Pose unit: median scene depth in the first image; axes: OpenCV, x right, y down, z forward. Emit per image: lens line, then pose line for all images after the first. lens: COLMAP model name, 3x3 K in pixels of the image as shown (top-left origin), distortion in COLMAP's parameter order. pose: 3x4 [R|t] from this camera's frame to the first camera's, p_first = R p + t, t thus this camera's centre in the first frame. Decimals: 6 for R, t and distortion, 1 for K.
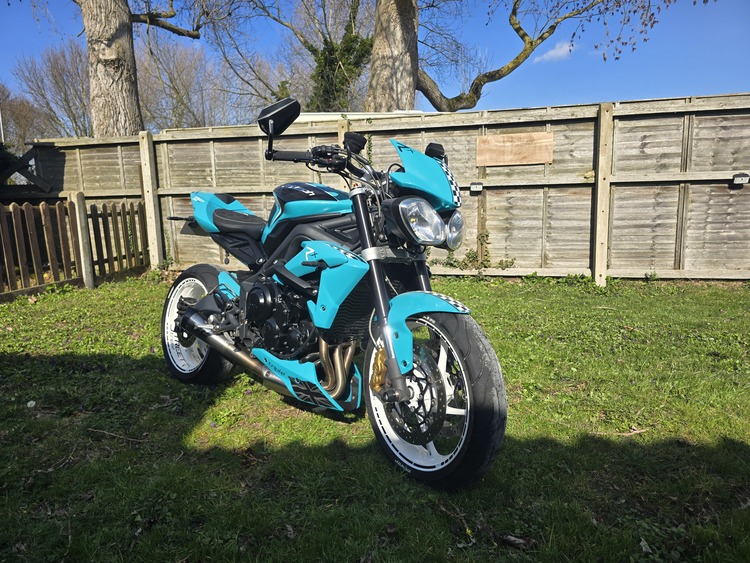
lens RADIAL K [[515.7, 0, 371.0], [0, 515.7, 280.0], [0, 0, 1]] dist [0.062132, -0.054157]
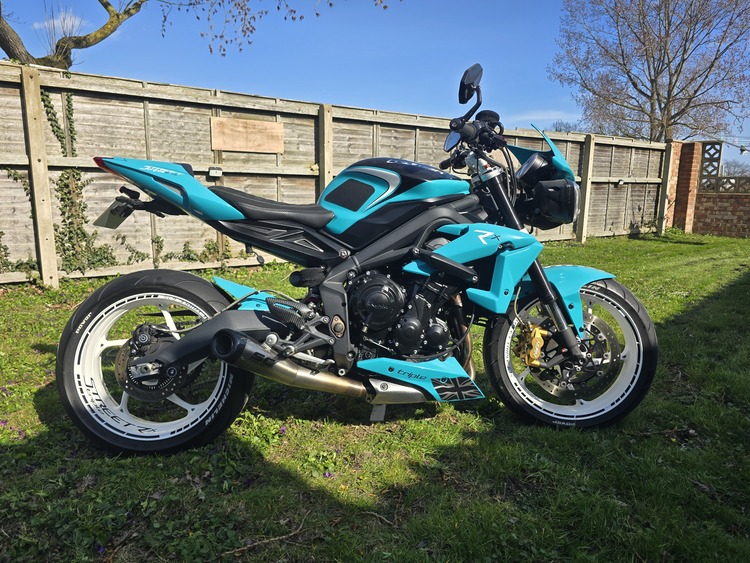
lens RADIAL K [[515.7, 0, 371.9], [0, 515.7, 279.9], [0, 0, 1]] dist [0.062132, -0.054157]
pose [[0.650850, -0.101904, 0.752336, -0.340107], [0.090233, 0.994310, 0.056618, -0.015760], [-0.753825, 0.031035, 0.656342, 0.190436]]
